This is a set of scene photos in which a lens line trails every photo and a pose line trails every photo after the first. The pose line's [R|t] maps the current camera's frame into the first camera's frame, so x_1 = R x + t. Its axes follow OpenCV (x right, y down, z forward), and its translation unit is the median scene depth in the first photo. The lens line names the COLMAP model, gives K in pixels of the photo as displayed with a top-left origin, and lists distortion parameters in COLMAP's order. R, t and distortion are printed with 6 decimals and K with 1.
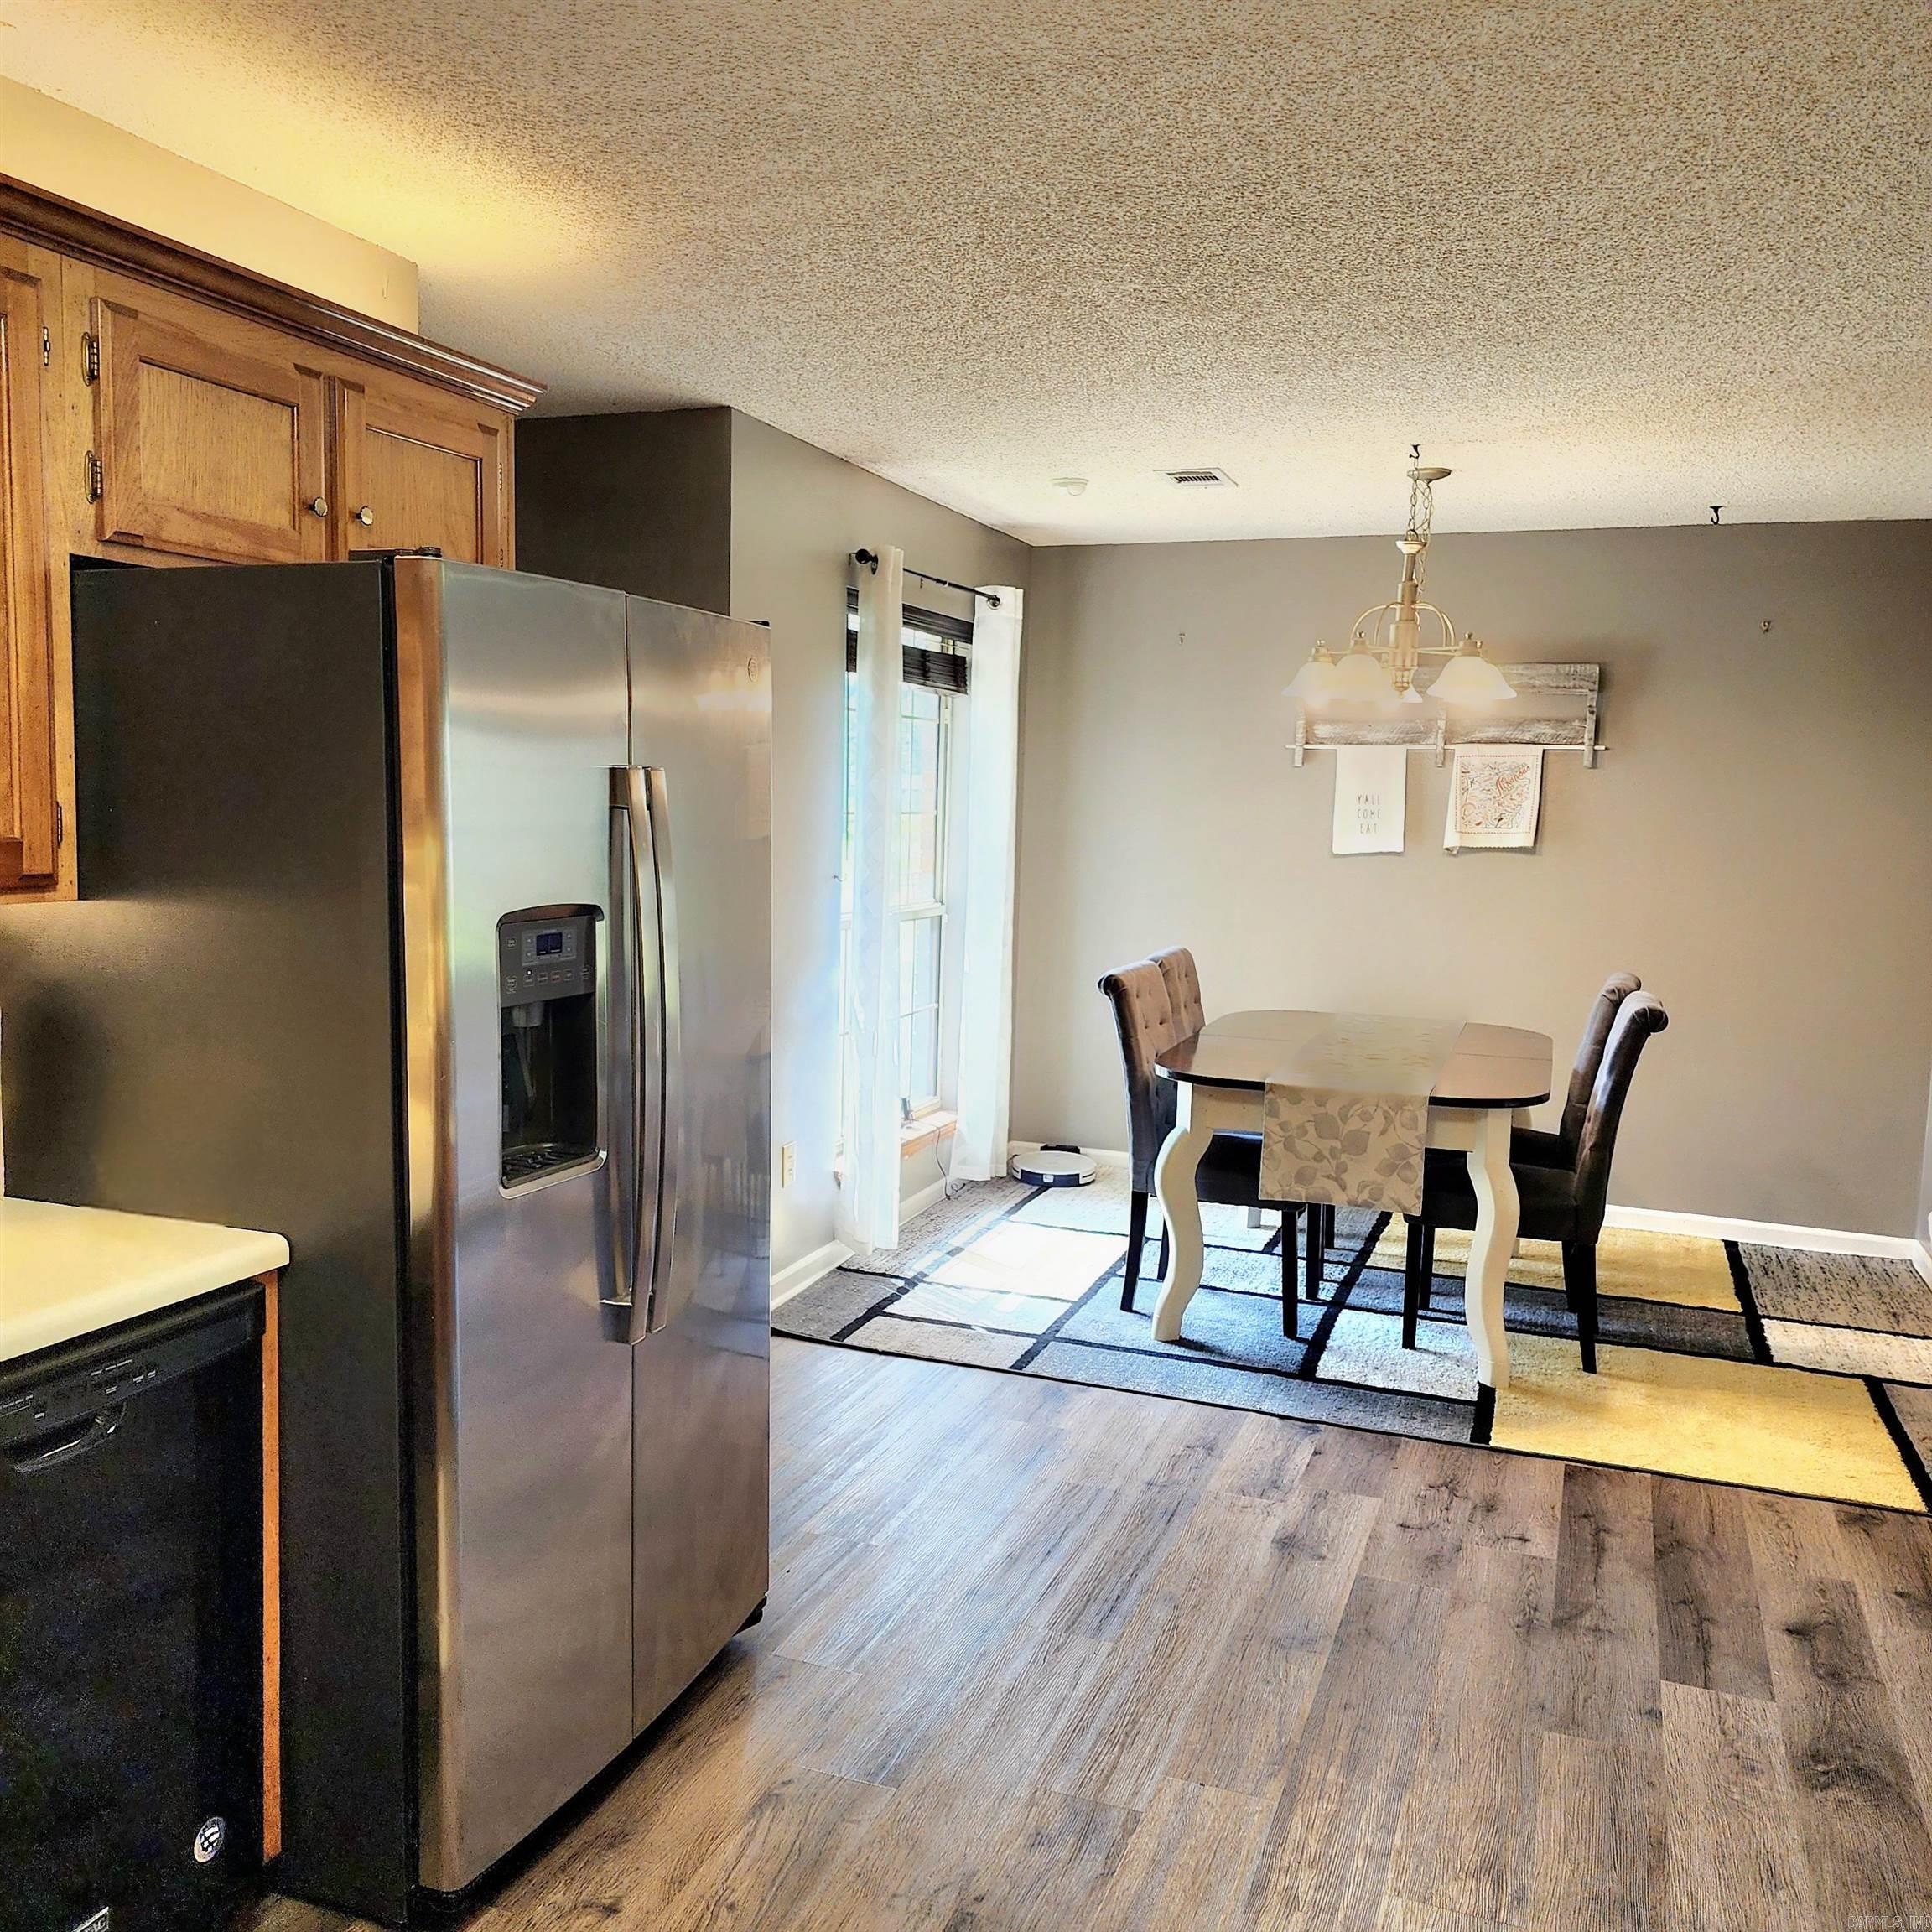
lens RADIAL K [[1646.1, 0, 966.0], [0, 1646.1, 966.0], [0, 0, 1]] dist [0.174946, -0.276301]
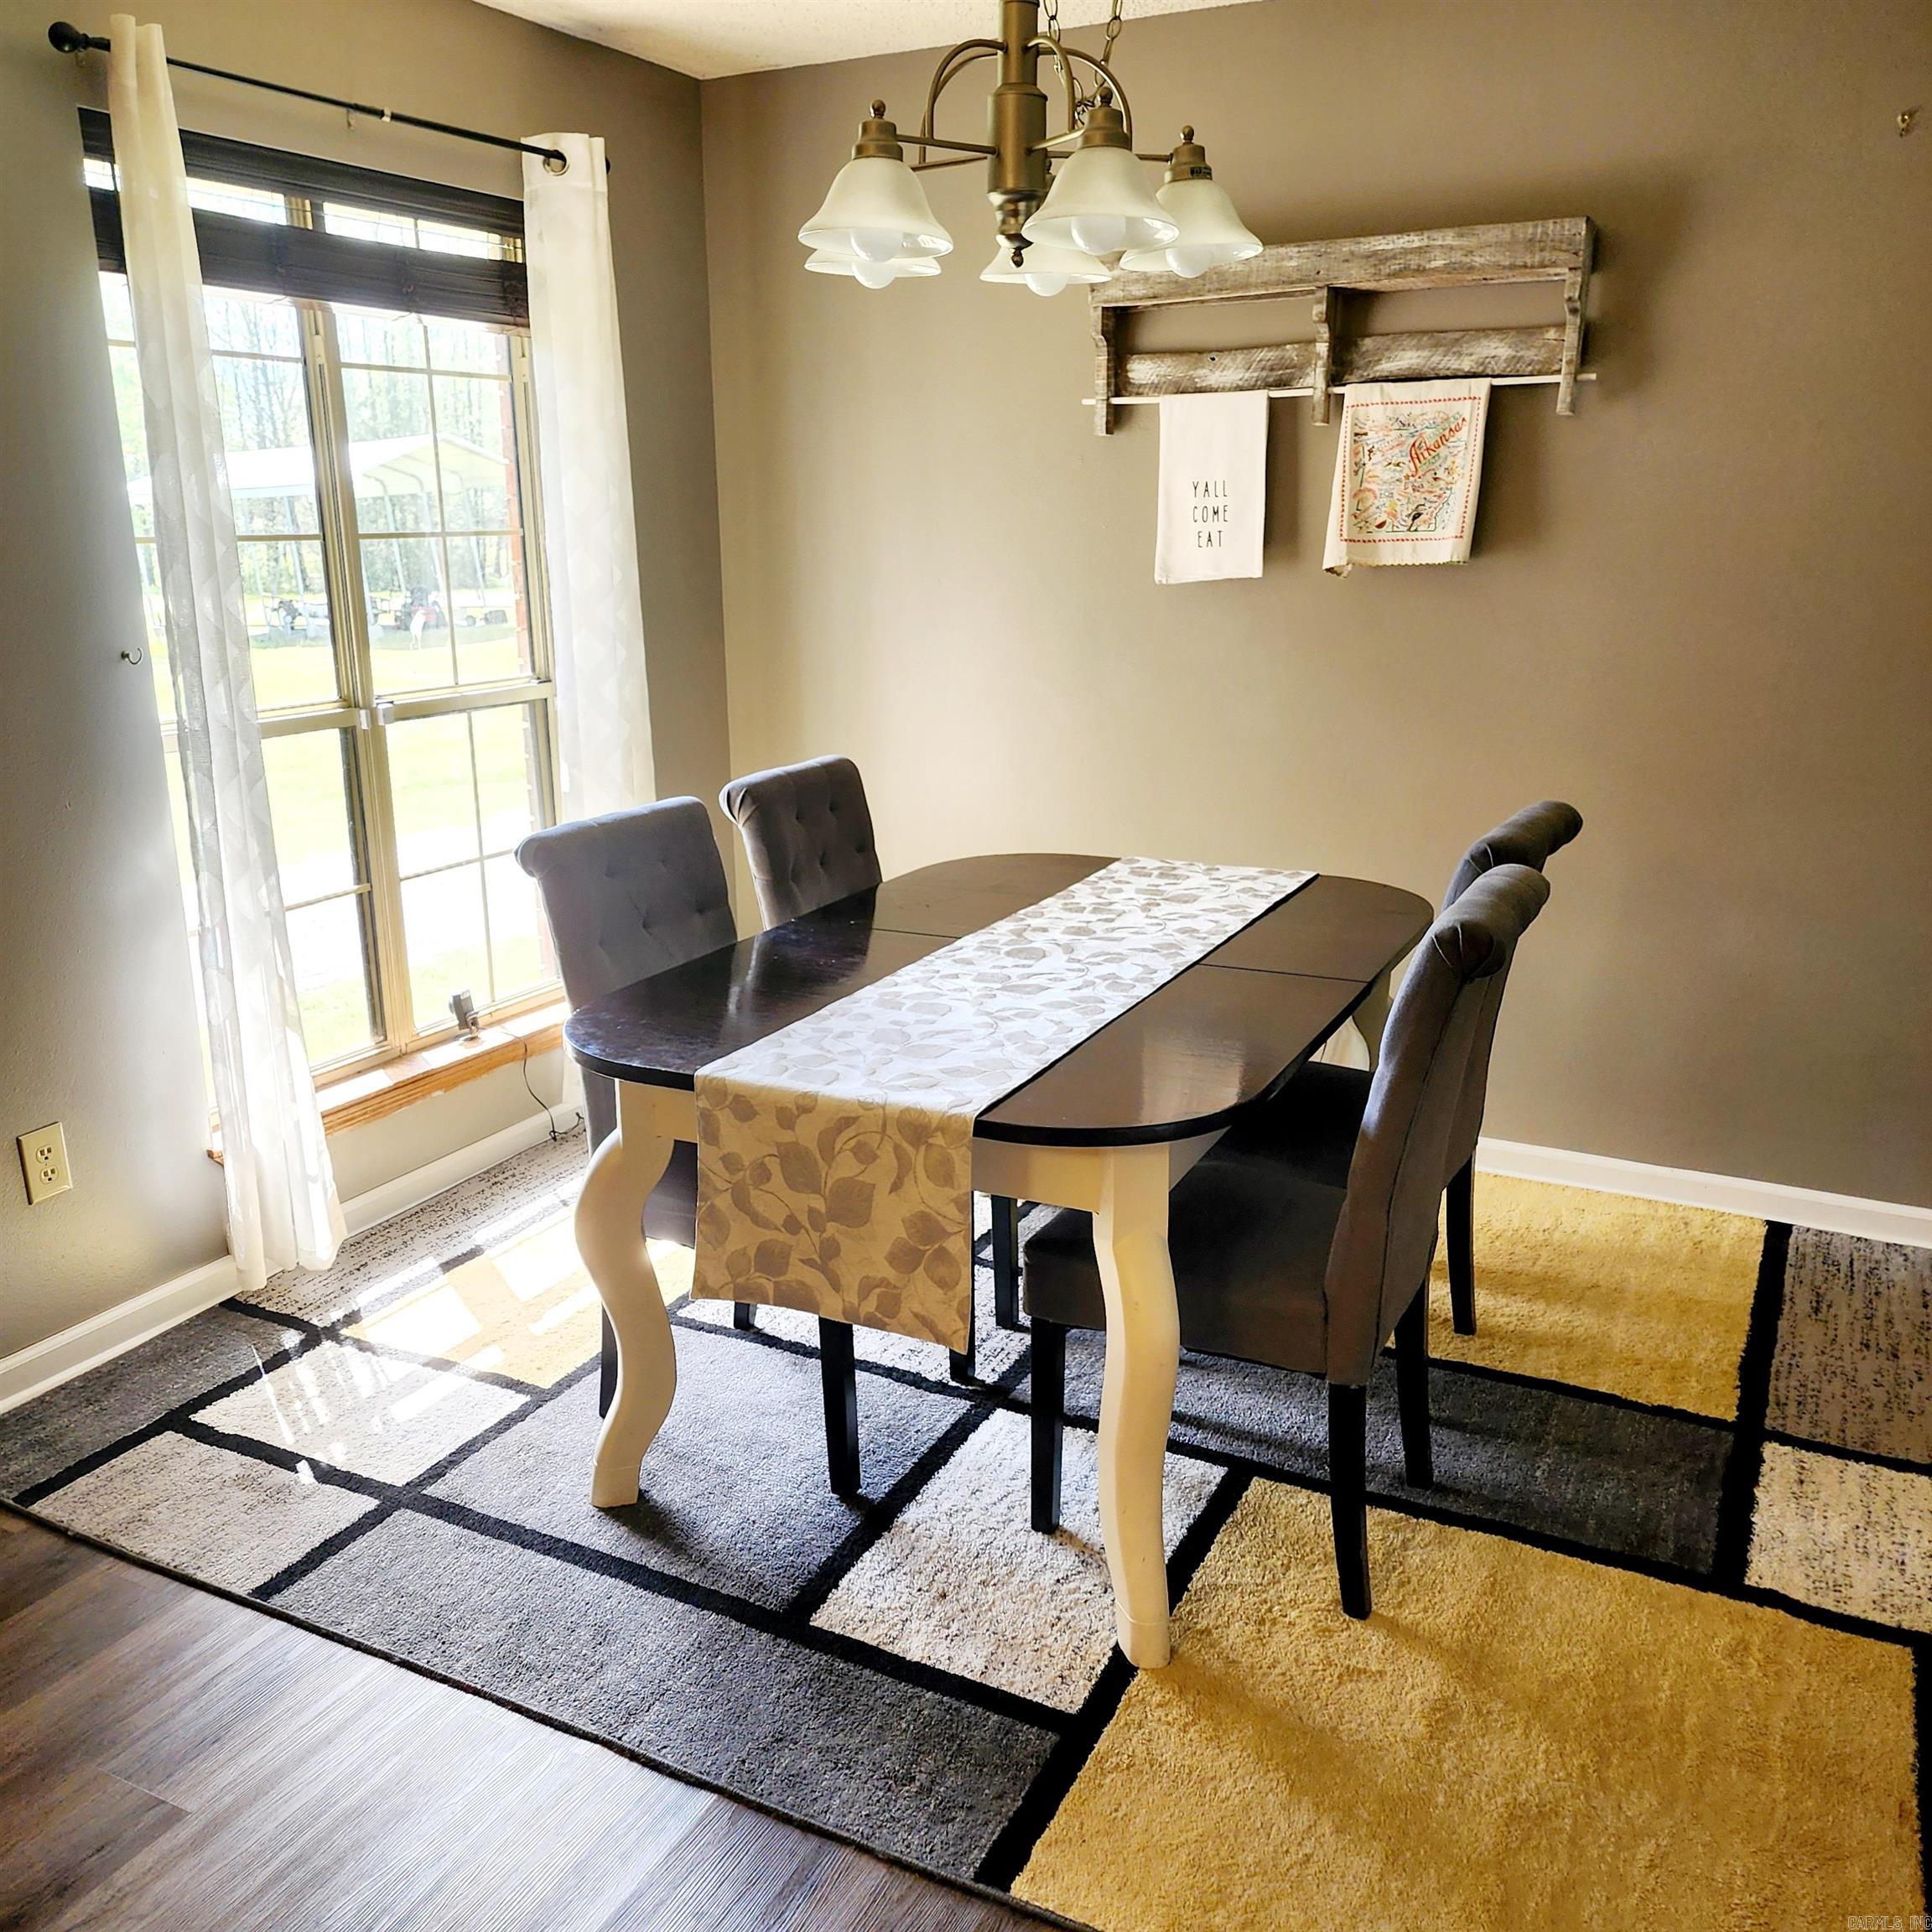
lens RADIAL K [[1685.2, 0, 966.0], [0, 1685.2, 966.0], [0, 0, 1]] dist [0.046617, 0.001455]
pose [[0.992428, -0.002658, -0.122801, 0.276224], [0.021934, 0.987532, 0.155882, -0.033256], [0.120855, -0.157395, 0.980113, 0.442158]]
